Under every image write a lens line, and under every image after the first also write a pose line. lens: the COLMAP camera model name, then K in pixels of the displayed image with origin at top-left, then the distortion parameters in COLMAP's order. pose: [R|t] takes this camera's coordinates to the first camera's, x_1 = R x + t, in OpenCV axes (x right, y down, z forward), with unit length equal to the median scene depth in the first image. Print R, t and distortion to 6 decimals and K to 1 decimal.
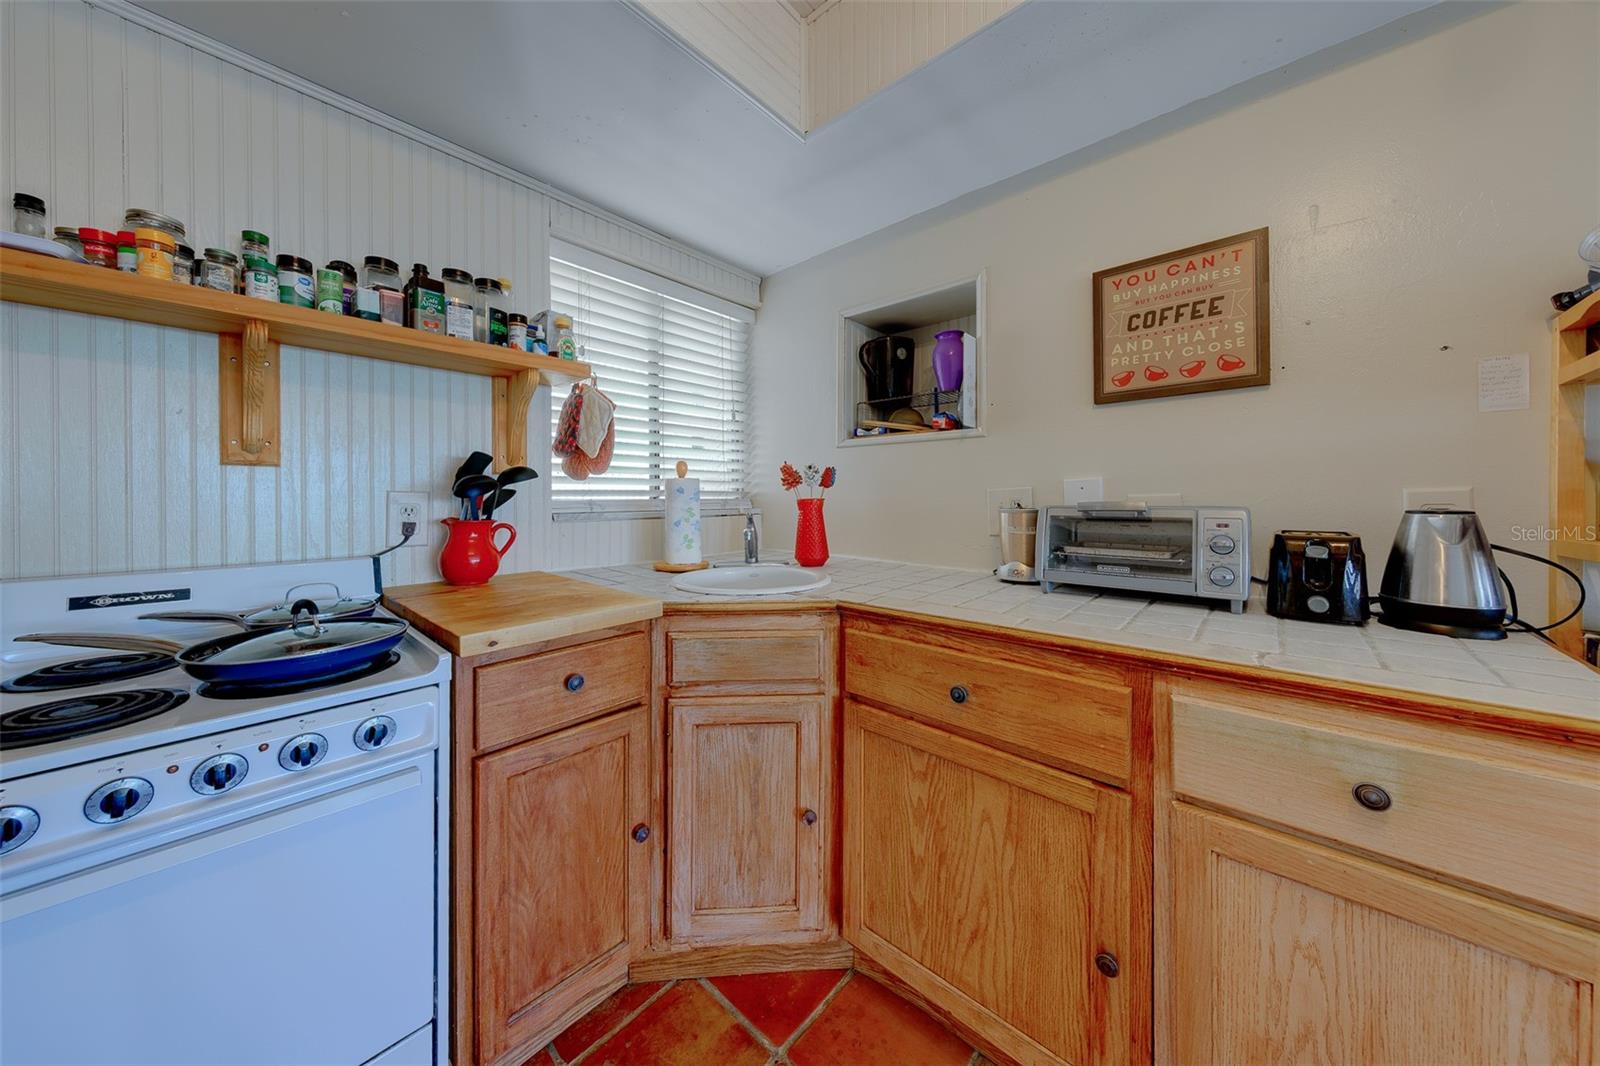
lens RADIAL K [[519.6, 0, 809.4], [0, 519.6, 499.5], [0, 0, 1]] dist [0.006763, -0.001427]
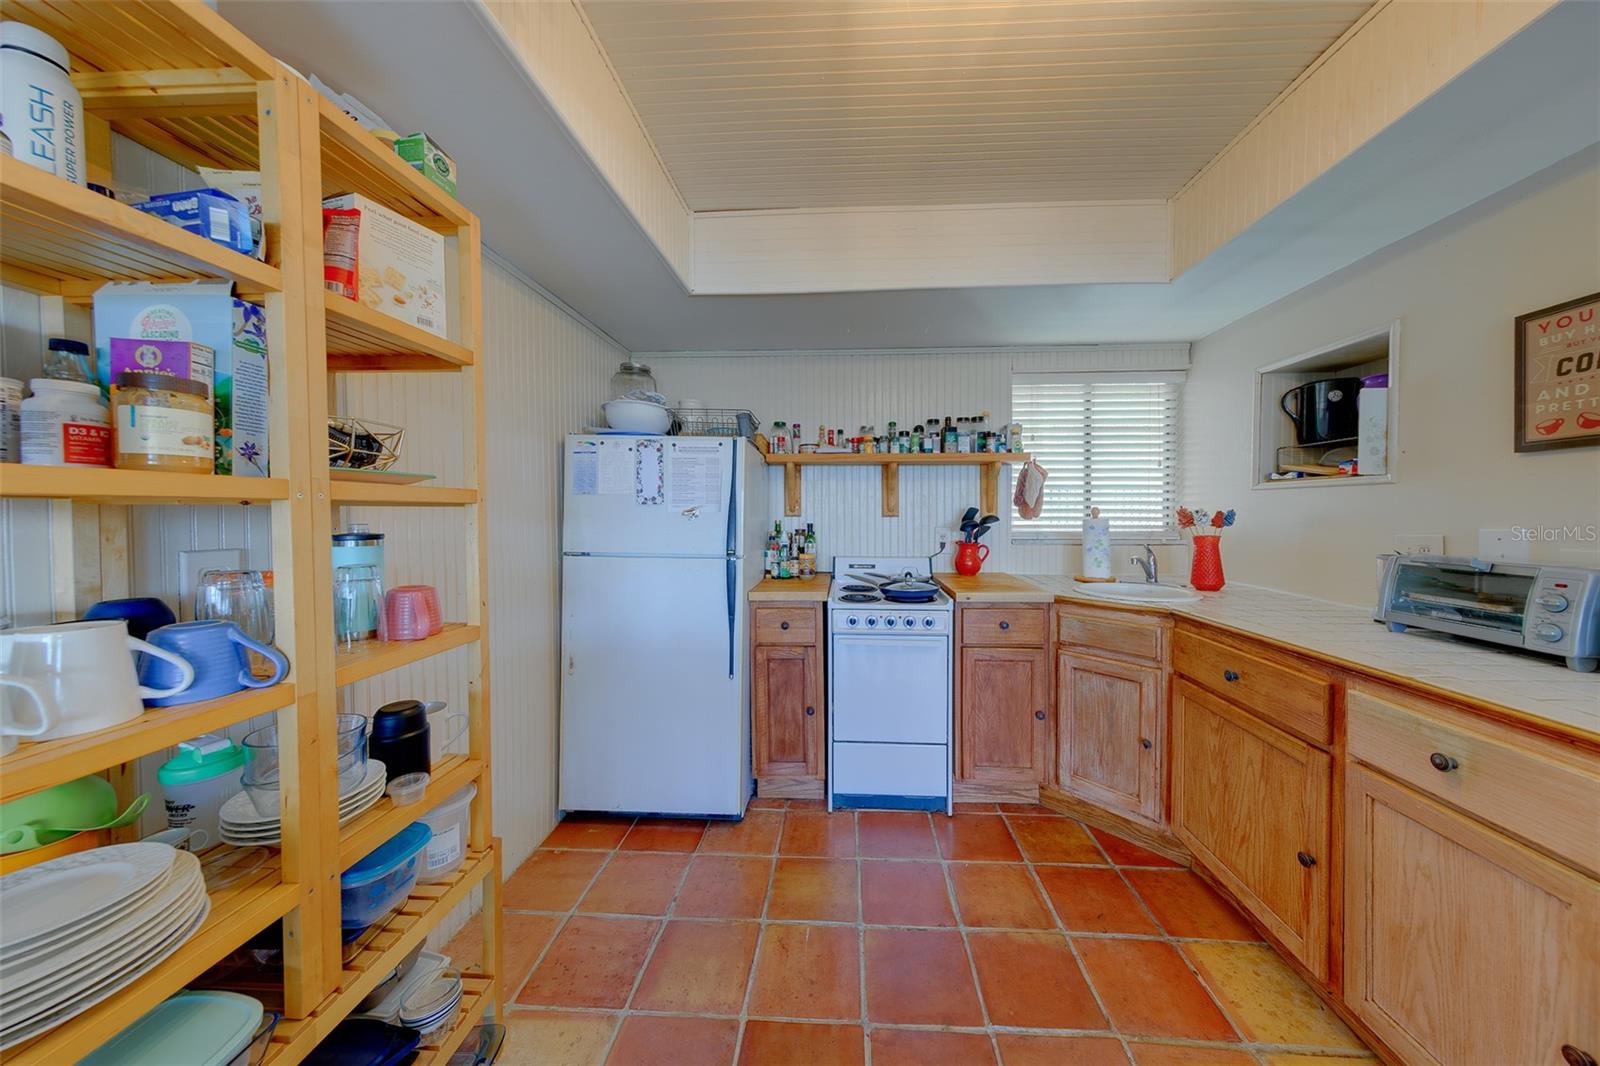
lens RADIAL K [[519.6, 0, 813.2], [0, 519.6, 521.9], [0, 0, 1]] dist [0.006763, -0.001427]
pose [[0.605797, 0.016058, -0.795457, 0.645175], [-0.001843, 0.999822, 0.018780, -0.085977], [0.795617, -0.009911, 0.605719, -0.757015]]
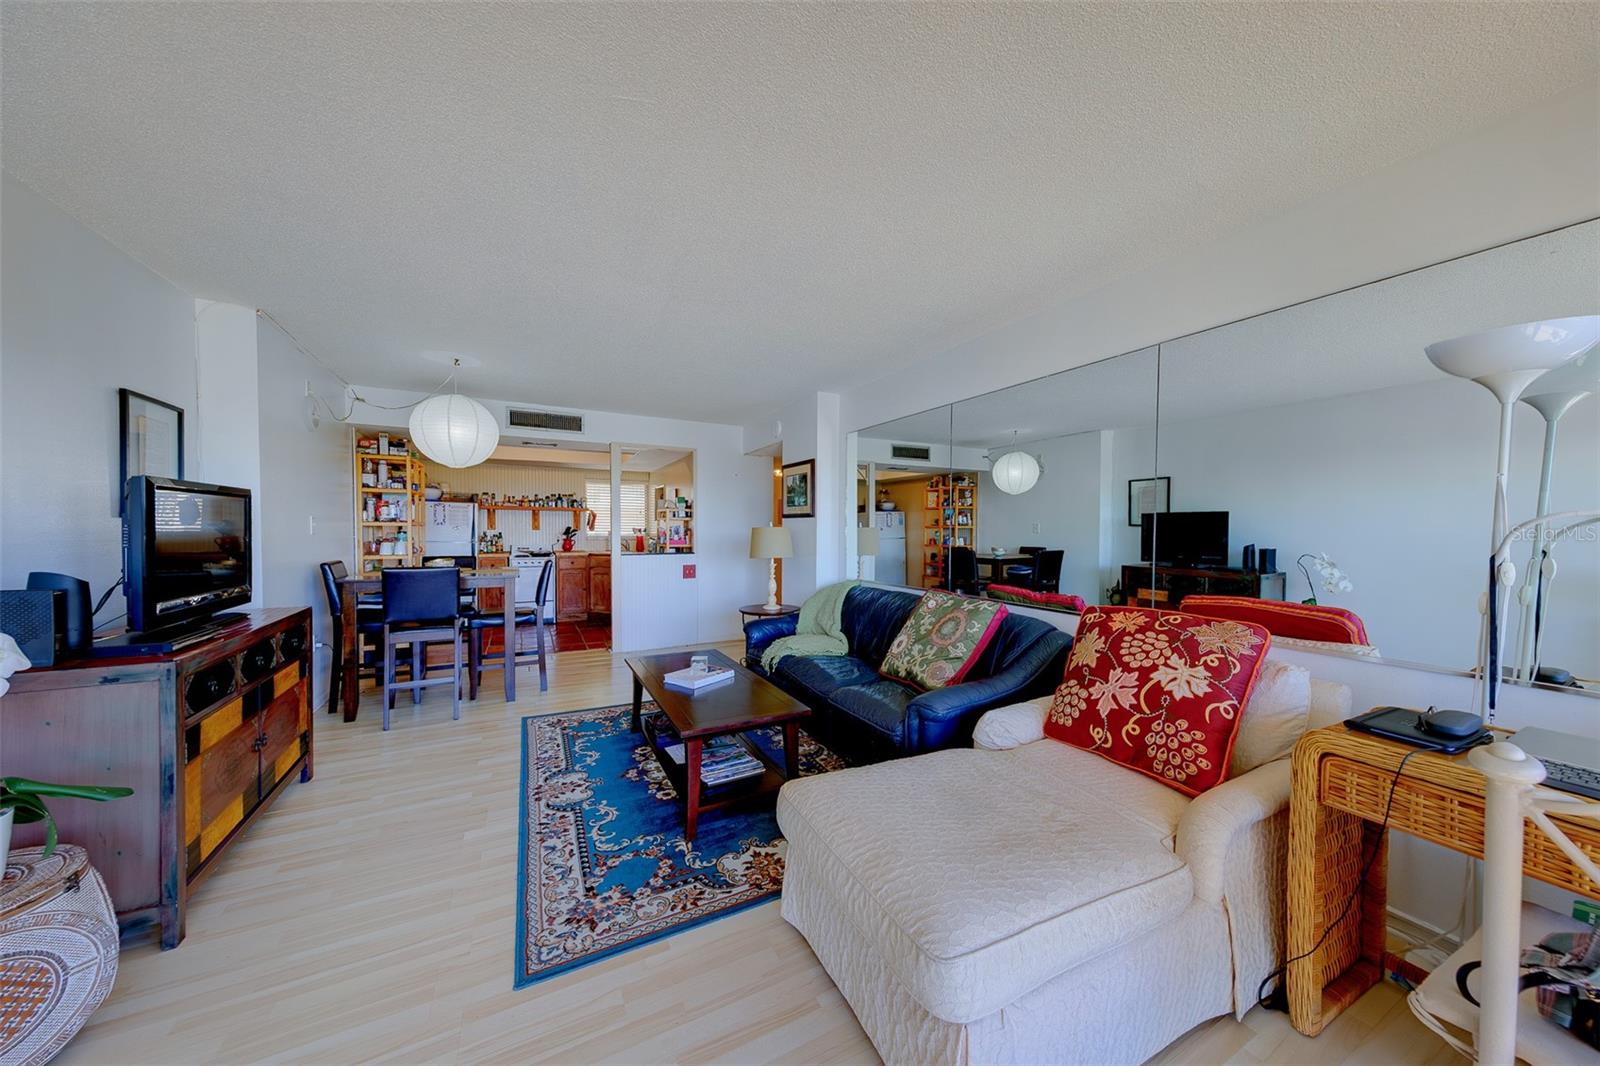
lens RADIAL K [[519.6, 0, 829.7], [0, 519.6, 535.8], [0, 0, 1]] dist [0.006763, -0.001427]
pose [[0.948188, 0.007052, -0.317630, 4.336215], [-0.004984, 0.999961, 0.007322, -0.056951], [0.317670, -0.005360, 0.948186, -3.879393]]
